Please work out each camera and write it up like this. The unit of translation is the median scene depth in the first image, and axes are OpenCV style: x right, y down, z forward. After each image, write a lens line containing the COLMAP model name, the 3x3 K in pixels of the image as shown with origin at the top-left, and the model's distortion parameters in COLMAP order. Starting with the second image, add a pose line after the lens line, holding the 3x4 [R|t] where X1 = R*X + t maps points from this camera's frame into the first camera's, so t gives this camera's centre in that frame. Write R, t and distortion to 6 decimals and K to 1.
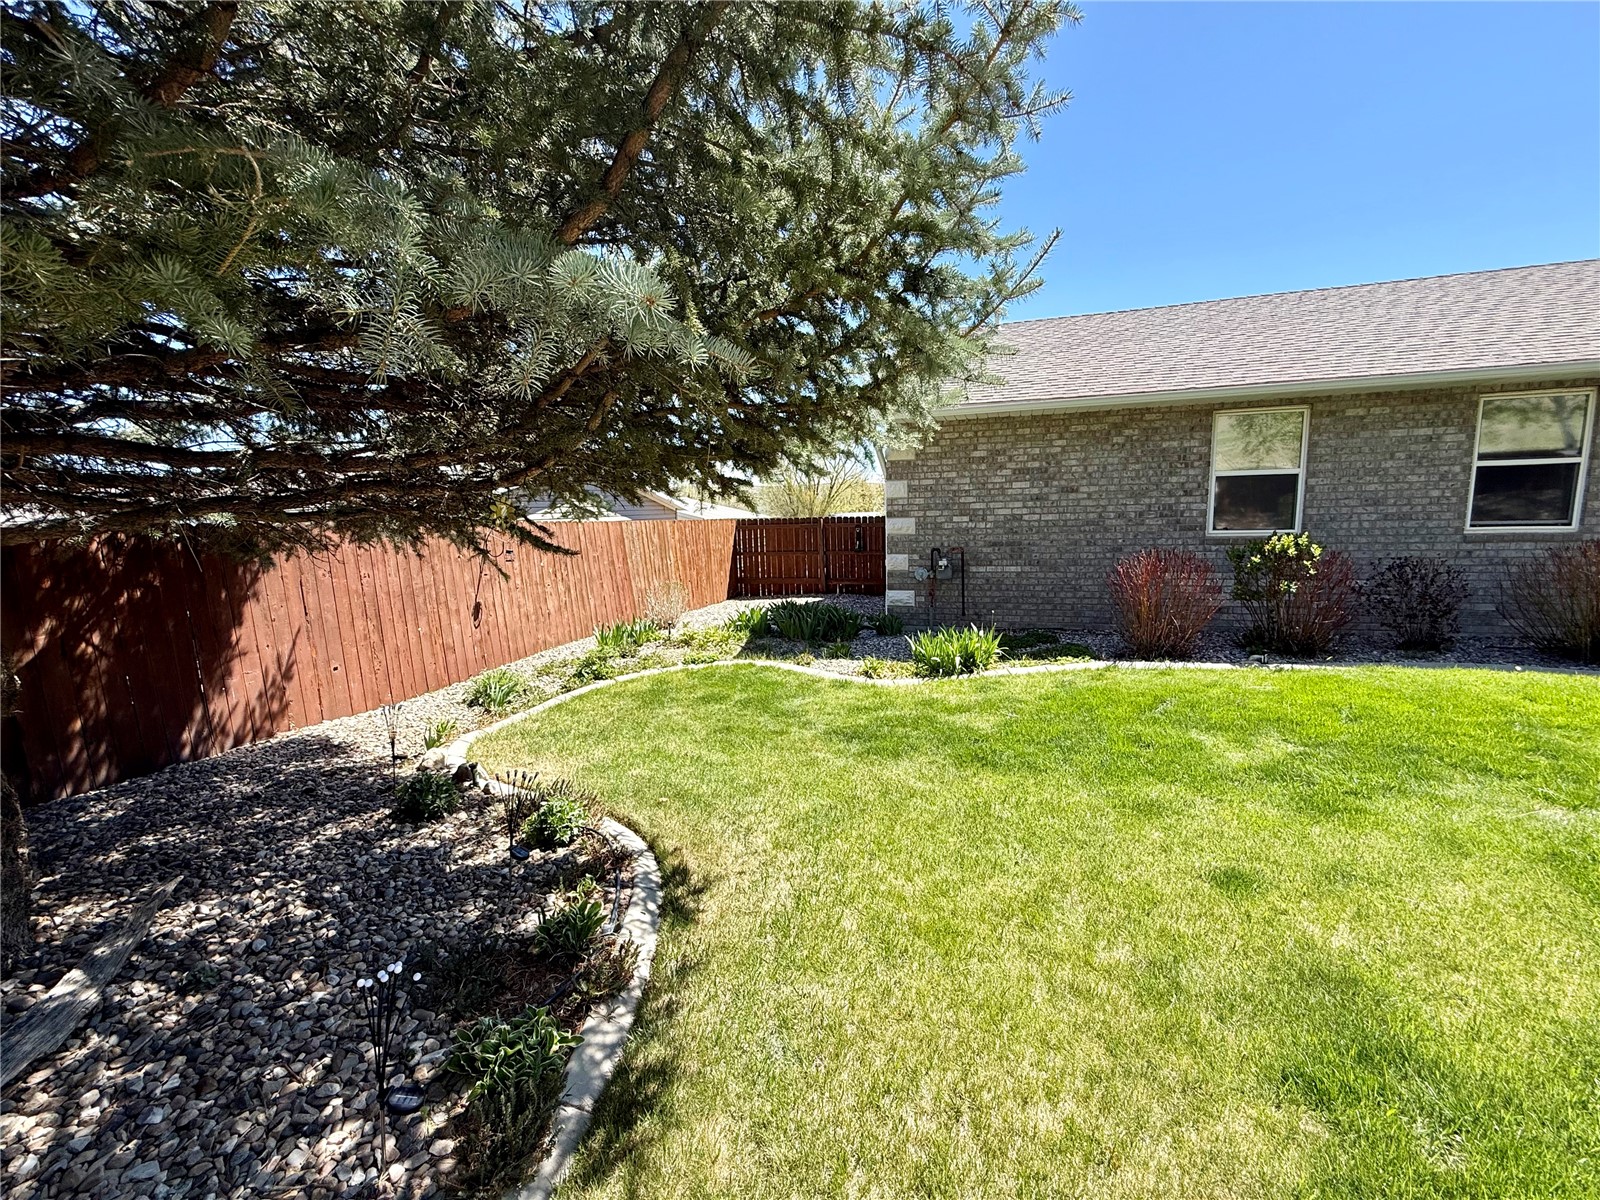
lens RADIAL K [[656.4, 0, 800.0], [0, 656.4, 600.0], [0, 0, 1]] dist [0.000593, -0.000087]
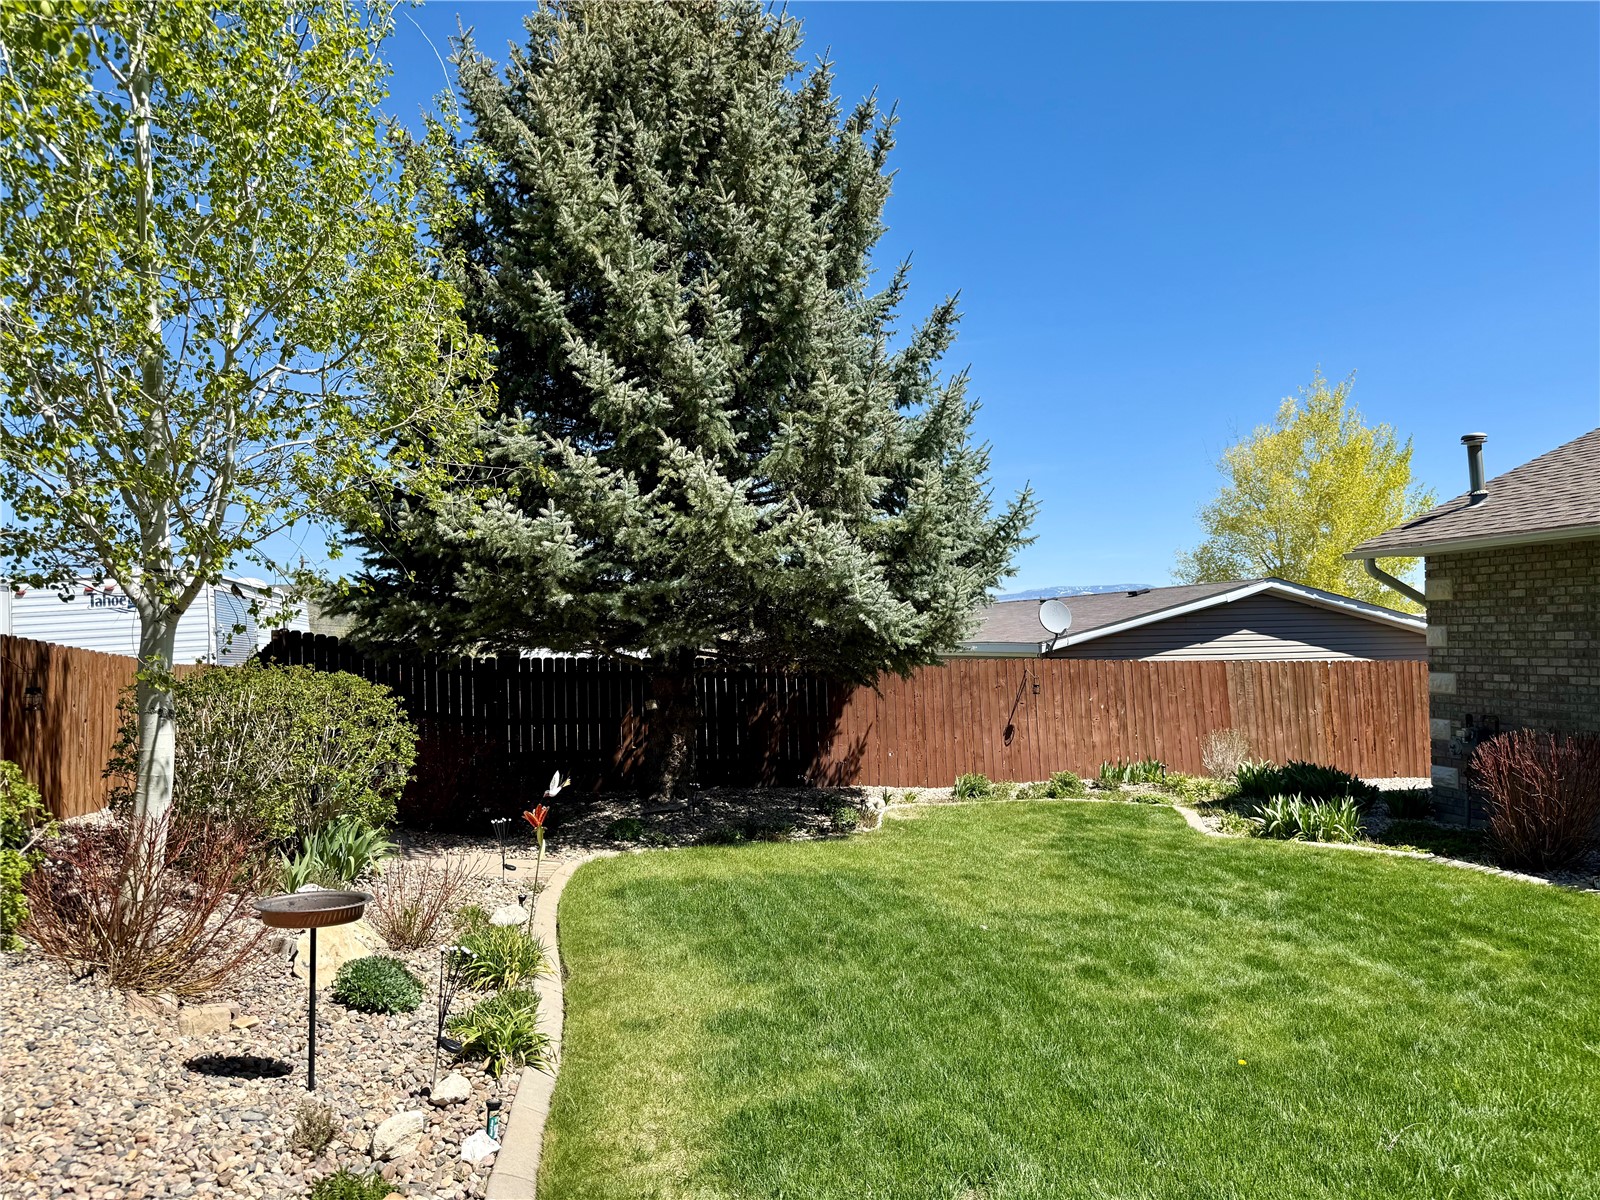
lens RADIAL K [[1123.4, 0, 800.0], [0, 1123.4, 600.0], [0, 0, 1]] dist [0.051138, -0.088458]
pose [[0.478764, -0.009311, -0.877894, 1.036312], [-0.119391, 0.989964, -0.075610, -0.019020], [0.869788, 0.141012, 0.472847, -0.334187]]
